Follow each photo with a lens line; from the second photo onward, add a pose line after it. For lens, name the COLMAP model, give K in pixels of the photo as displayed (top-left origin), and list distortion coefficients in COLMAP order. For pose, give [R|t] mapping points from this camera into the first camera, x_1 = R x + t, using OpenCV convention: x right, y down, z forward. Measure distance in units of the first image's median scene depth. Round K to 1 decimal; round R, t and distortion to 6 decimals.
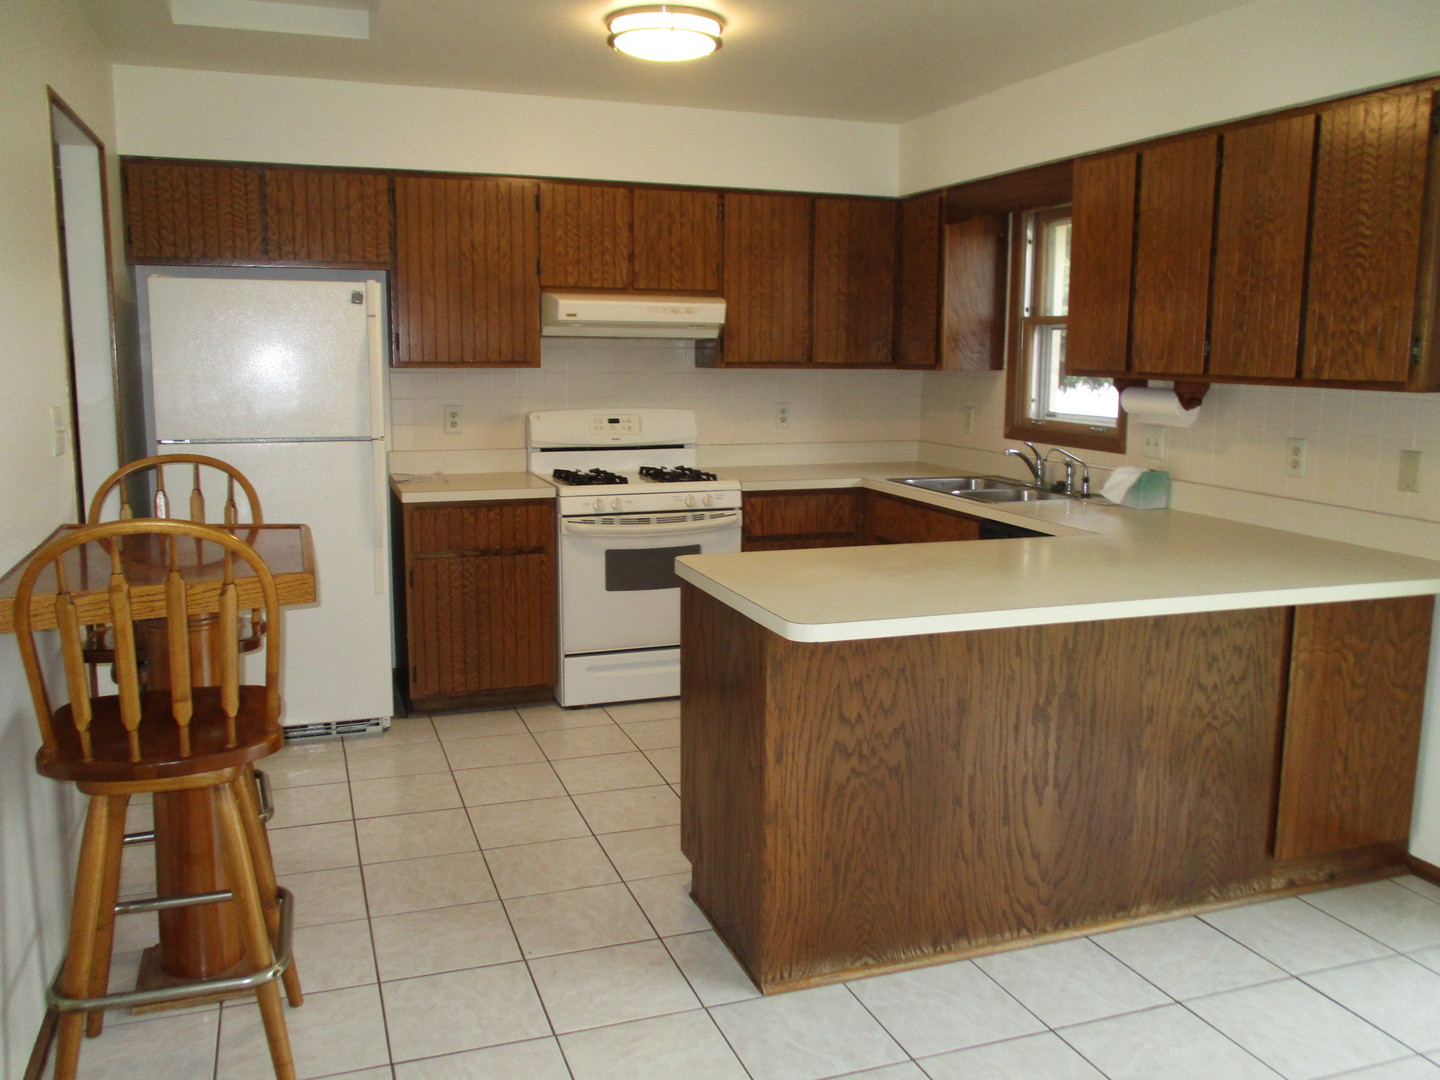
lens RADIAL K [[1203.1, 0, 727.6], [0, 1203.1, 527.7], [0, 0, 1]] dist [-0.032536, 0.024790]
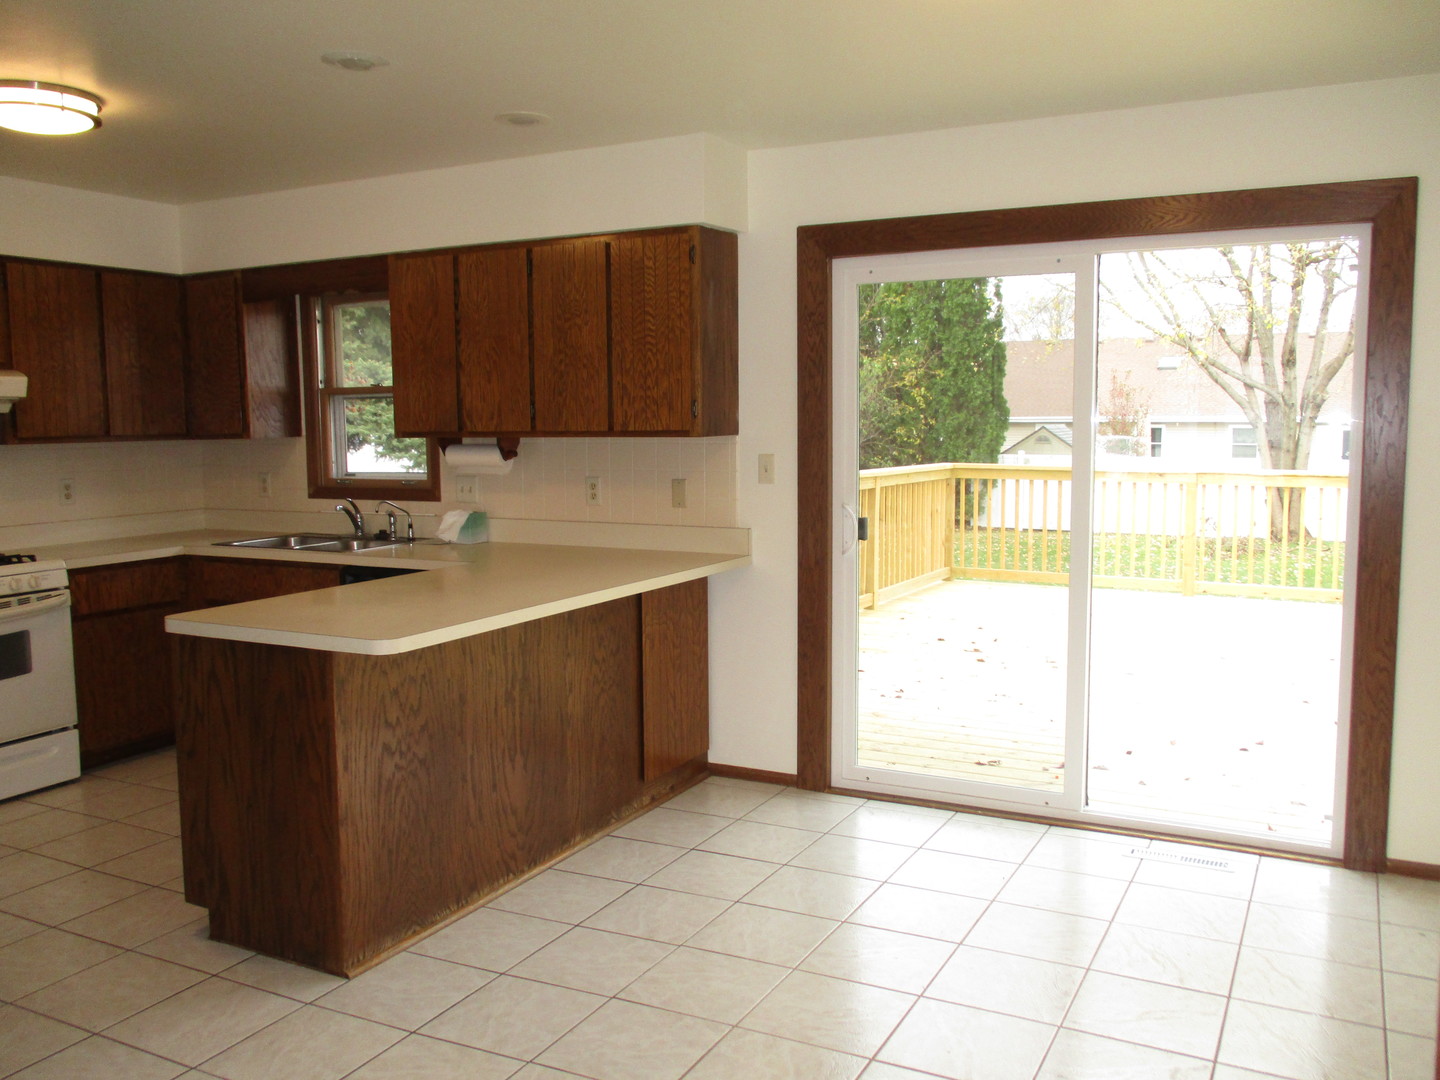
lens RADIAL K [[1203.1, 0, 727.6], [0, 1203.1, 527.7], [0, 0, 1]] dist [-0.032536, 0.024790]
pose [[0.736622, -0.081581, 0.671366, -0.368356], [0.120362, 0.992664, -0.011438, 0.017398], [-0.665508, 0.089233, 0.741038, -0.101761]]
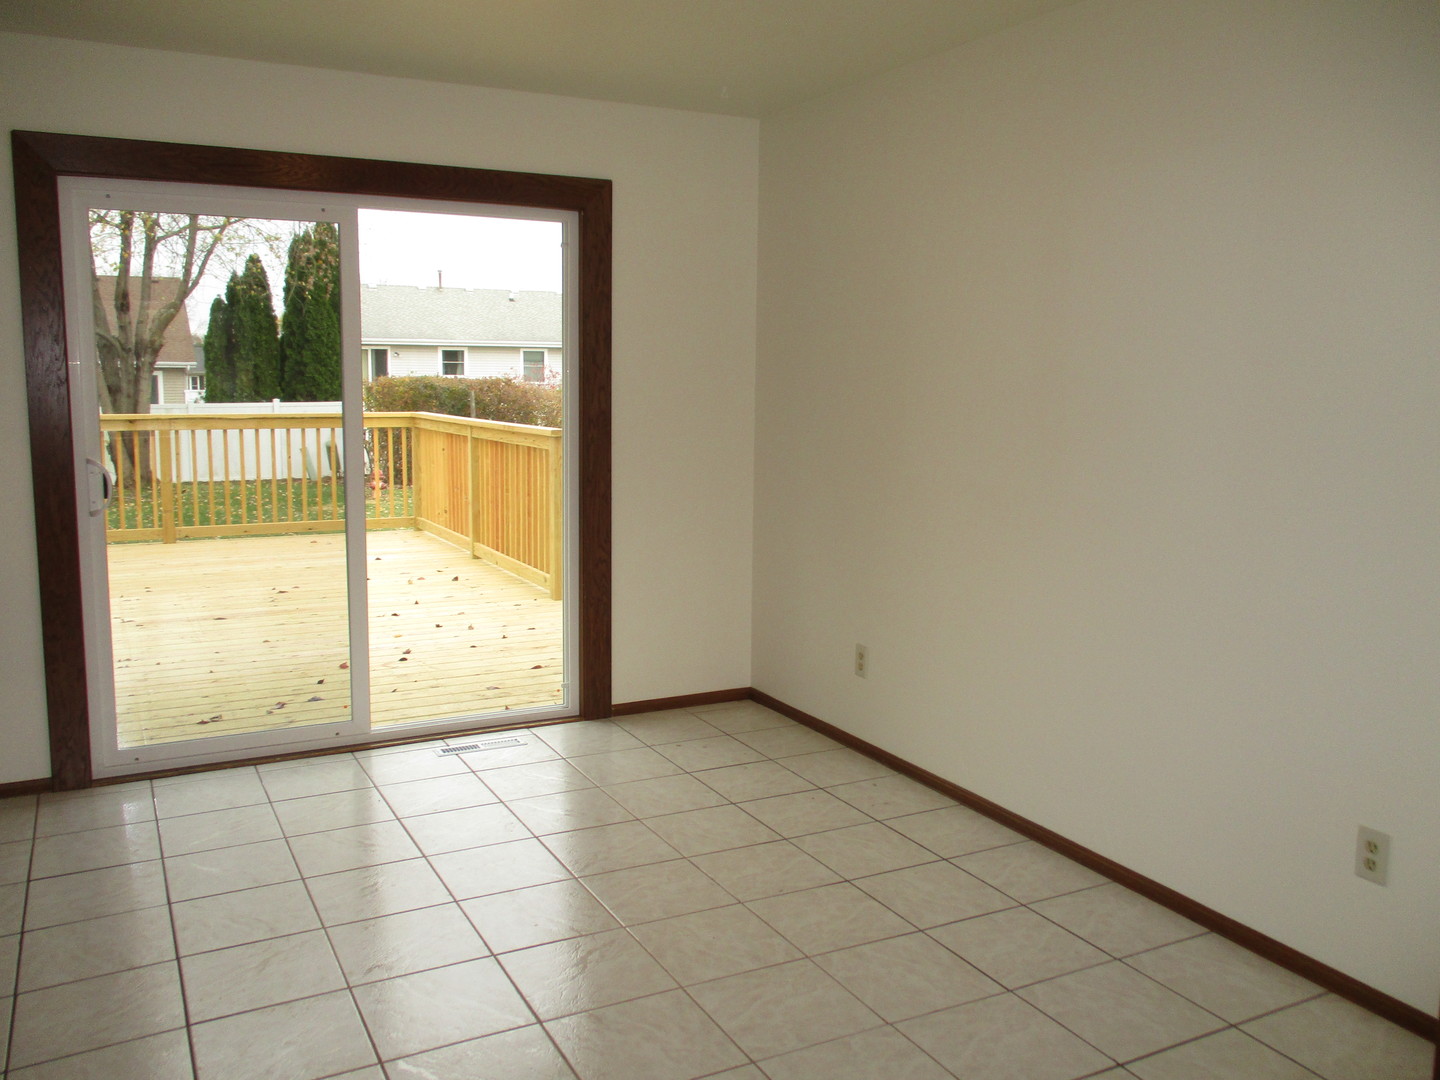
lens RADIAL K [[1203.1, 0, 727.6], [0, 1203.1, 527.7], [0, 0, 1]] dist [-0.032536, 0.024790]
pose [[-0.137465, -0.149597, 0.979144, -0.629066], [0.138141, 0.975973, 0.168507, -0.057557], [-0.980826, 0.158424, -0.113497, 0.356048]]
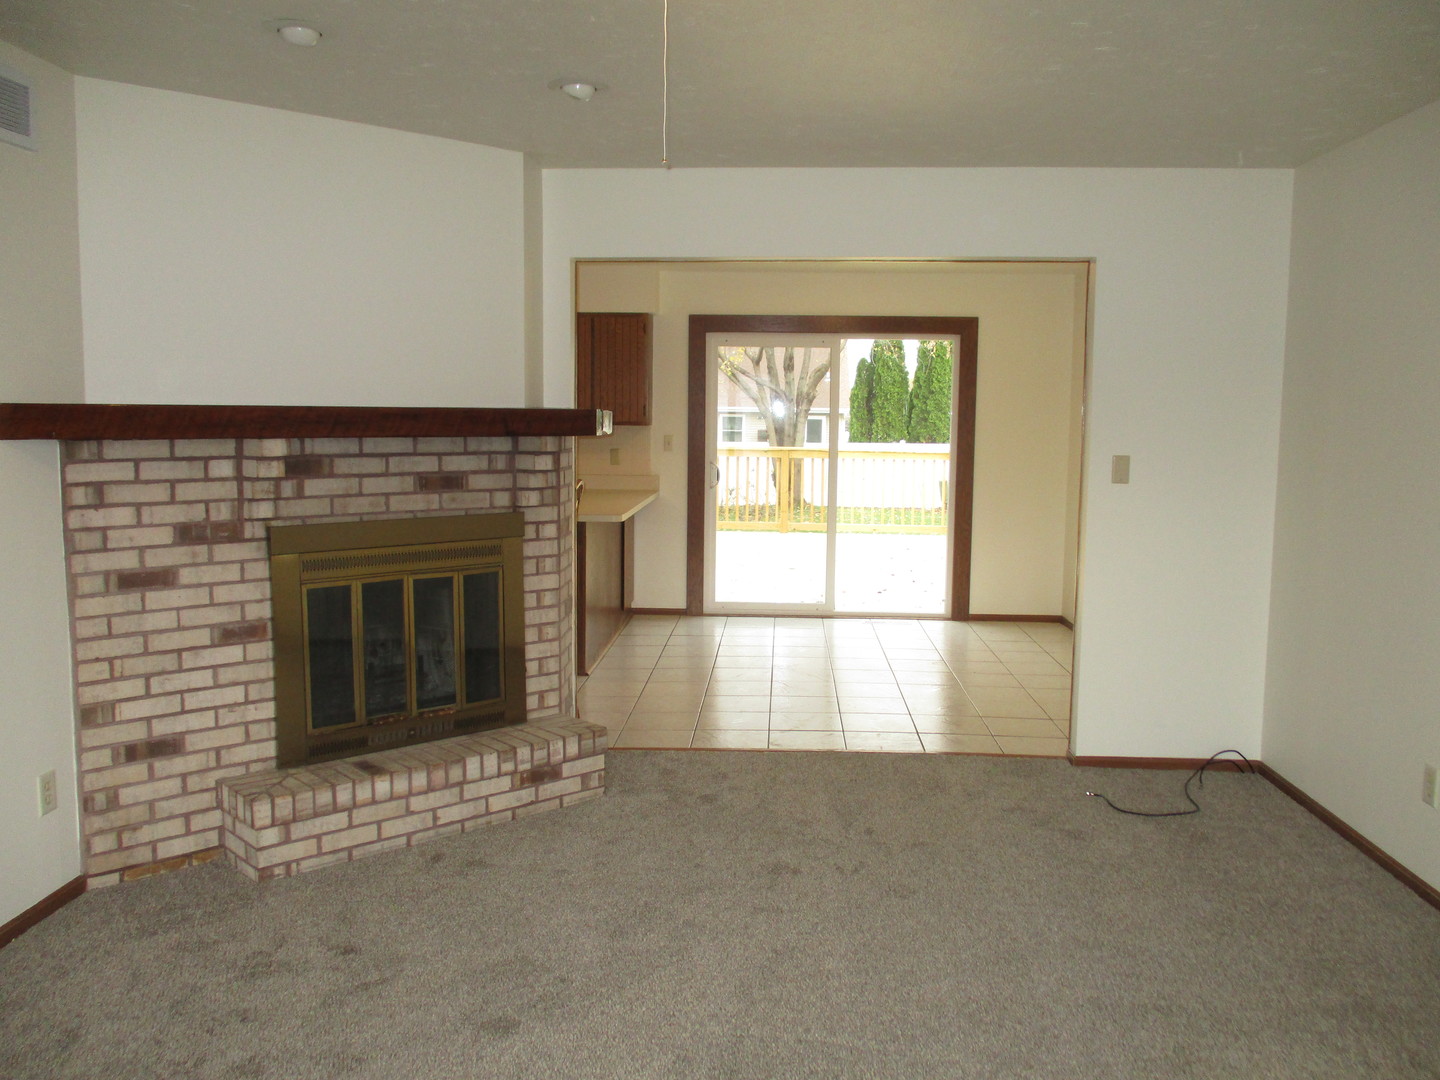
lens RADIAL K [[1203.1, 0, 727.6], [0, 1203.1, 527.7], [0, 0, 1]] dist [-0.032536, 0.024790]
pose [[0.385141, -0.105227, 0.916839, -1.775623], [0.133743, 0.989354, 0.057368, -0.012733], [-0.913115, 0.100526, 0.395115, -0.222571]]
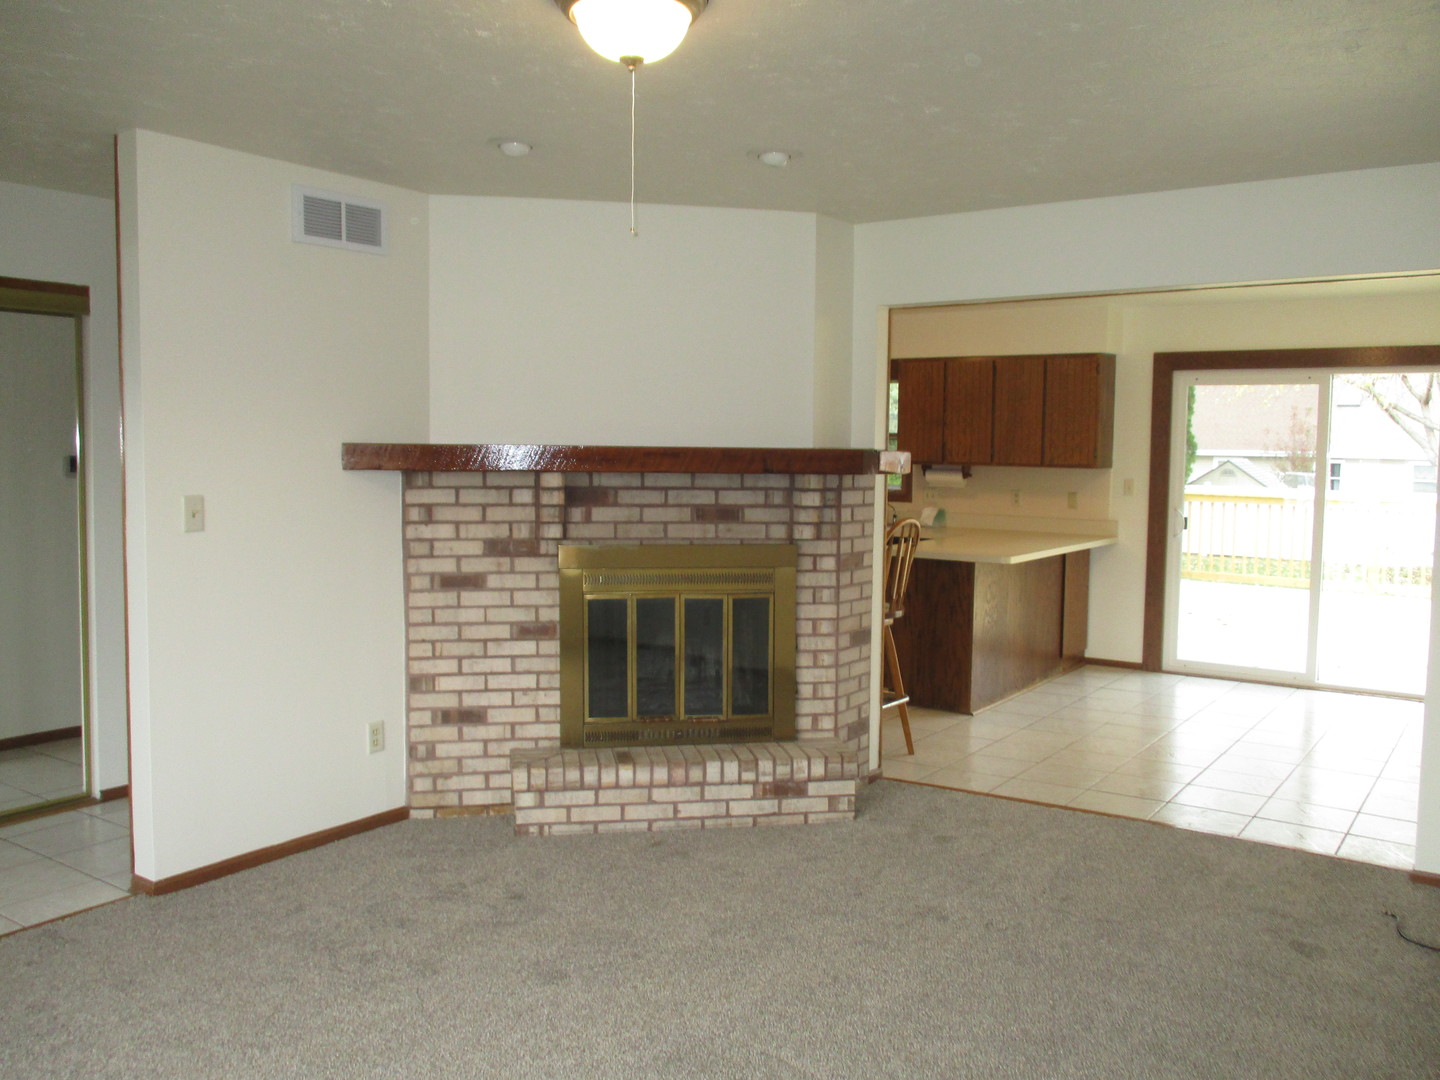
lens RADIAL K [[1203.1, 0, 727.6], [0, 1203.1, 527.7], [0, 0, 1]] dist [-0.032536, 0.024790]
pose [[0.814675, -0.048360, 0.577898, -1.521716], [0.090427, 0.994921, -0.044219, 0.056638], [-0.572824, 0.088282, 0.814910, -0.643034]]
